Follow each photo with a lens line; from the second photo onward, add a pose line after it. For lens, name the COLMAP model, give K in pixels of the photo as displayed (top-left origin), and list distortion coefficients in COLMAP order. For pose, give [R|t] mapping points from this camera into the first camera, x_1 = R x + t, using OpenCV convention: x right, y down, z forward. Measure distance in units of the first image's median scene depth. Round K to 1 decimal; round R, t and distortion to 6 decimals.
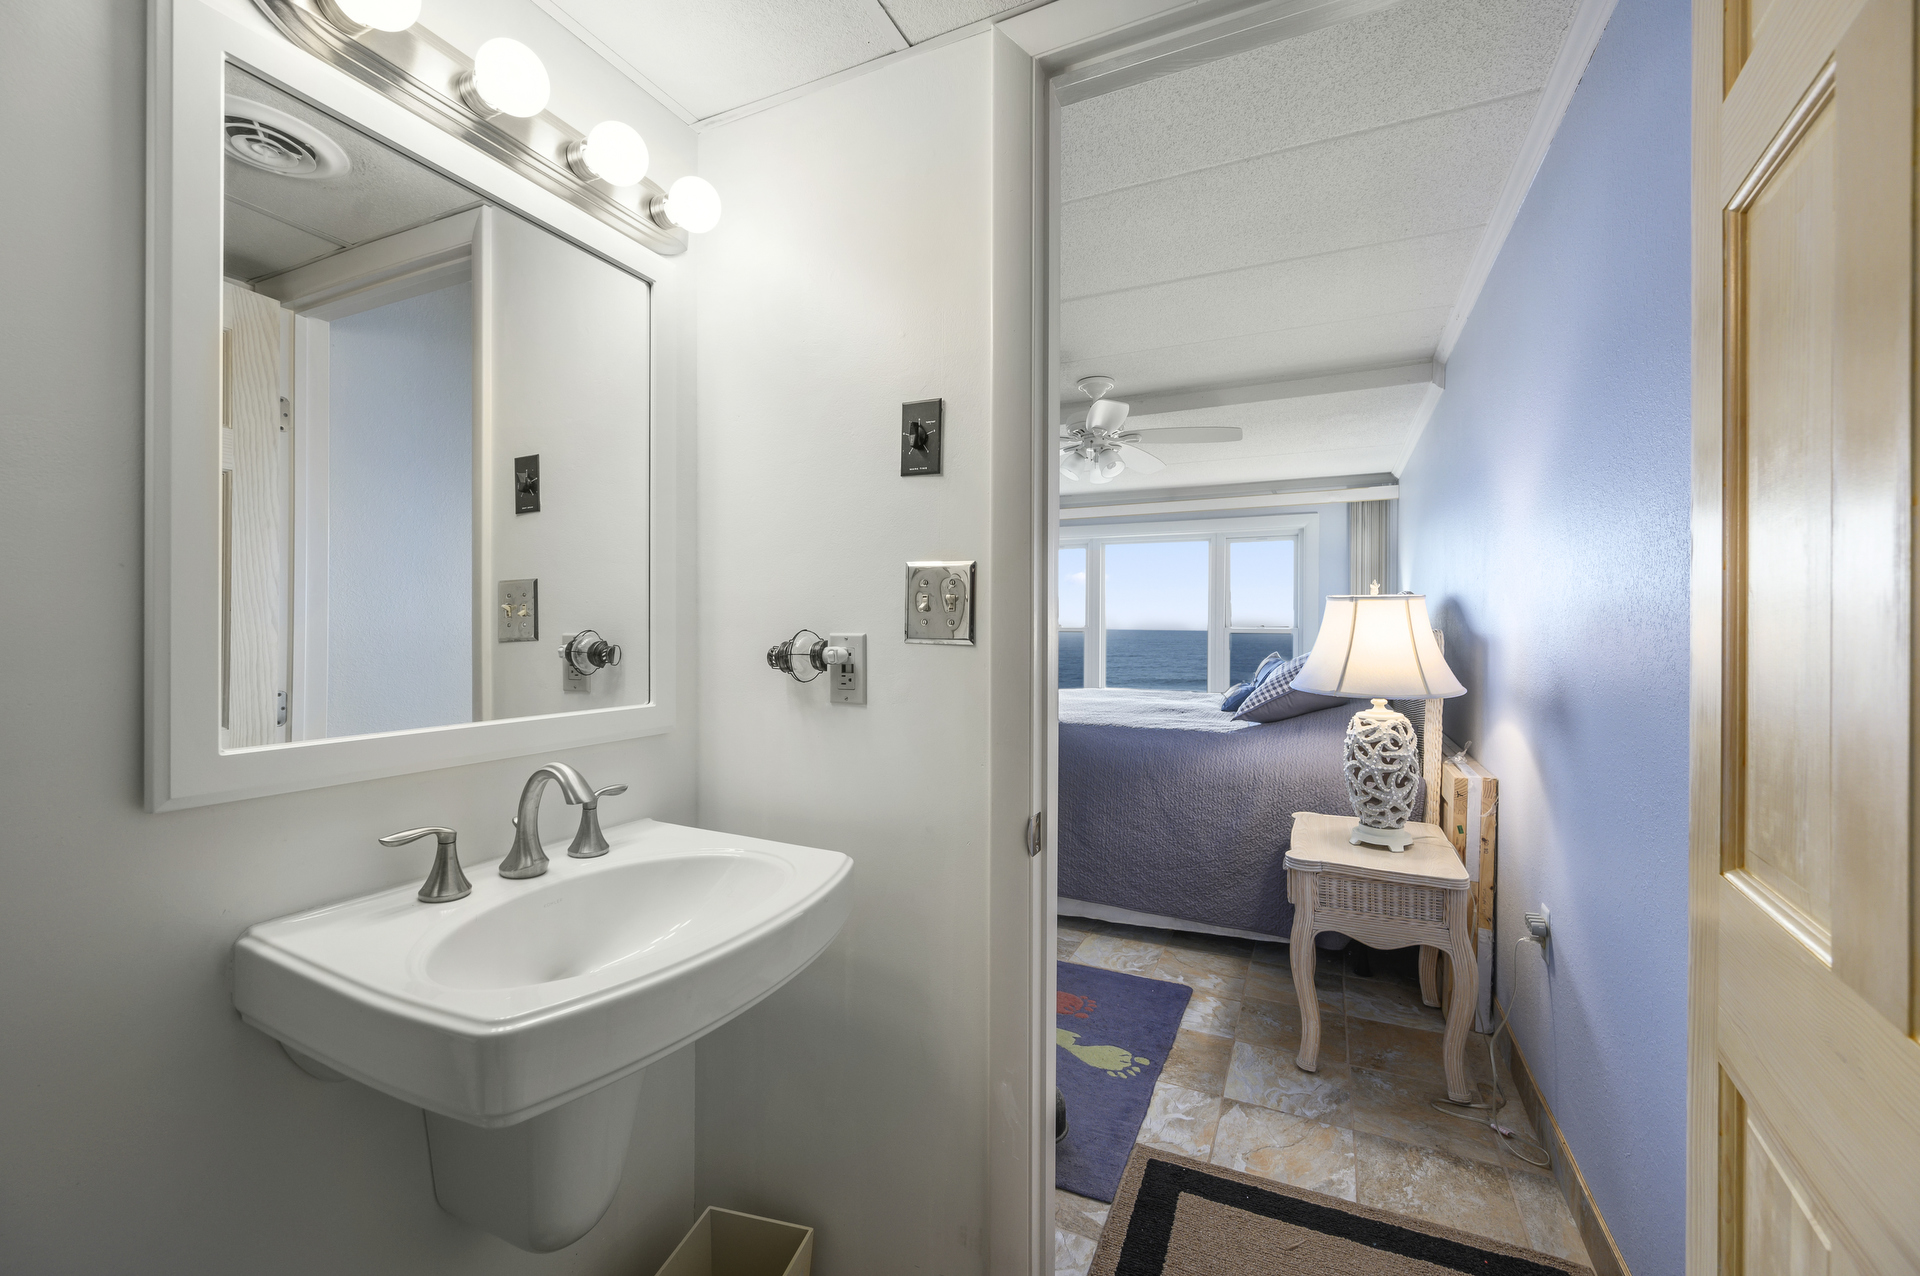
lens RADIAL K [[776.6, 0, 975.6], [0, 776.6, 630.6], [0, 0, 1]] dist [-0.000783, -0.000066]
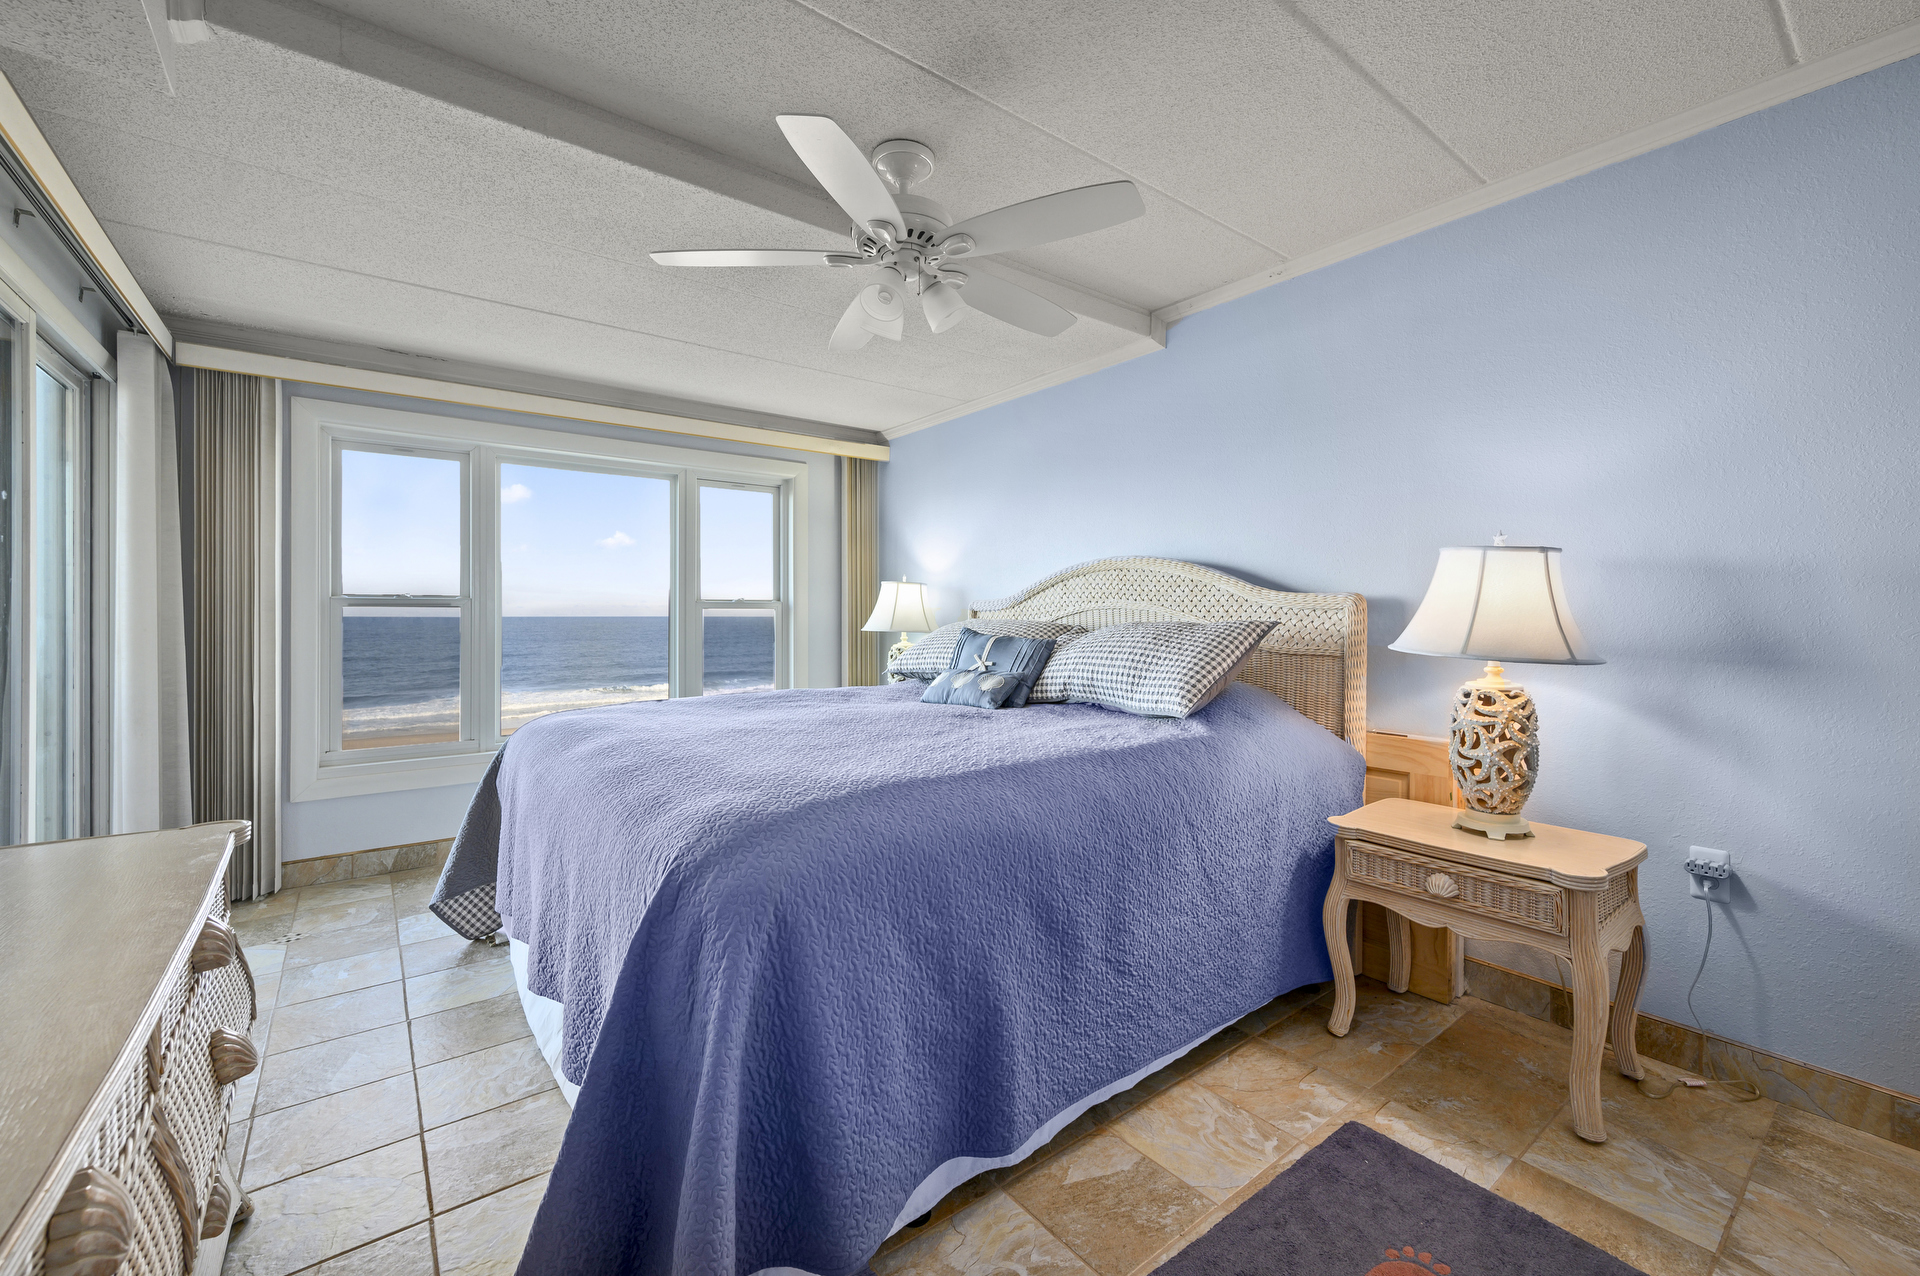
lens RADIAL K [[776.6, 0, 960.0], [0, 776.6, 618.1], [0, 0, 1]] dist [-0.000783, -0.000066]
pose [[0.472050, -0.012350, 0.881485, -0.412702], [0.009332, 0.999916, 0.009011, 0.015574], [-0.881522, 0.003972, 0.472126, 0.868494]]
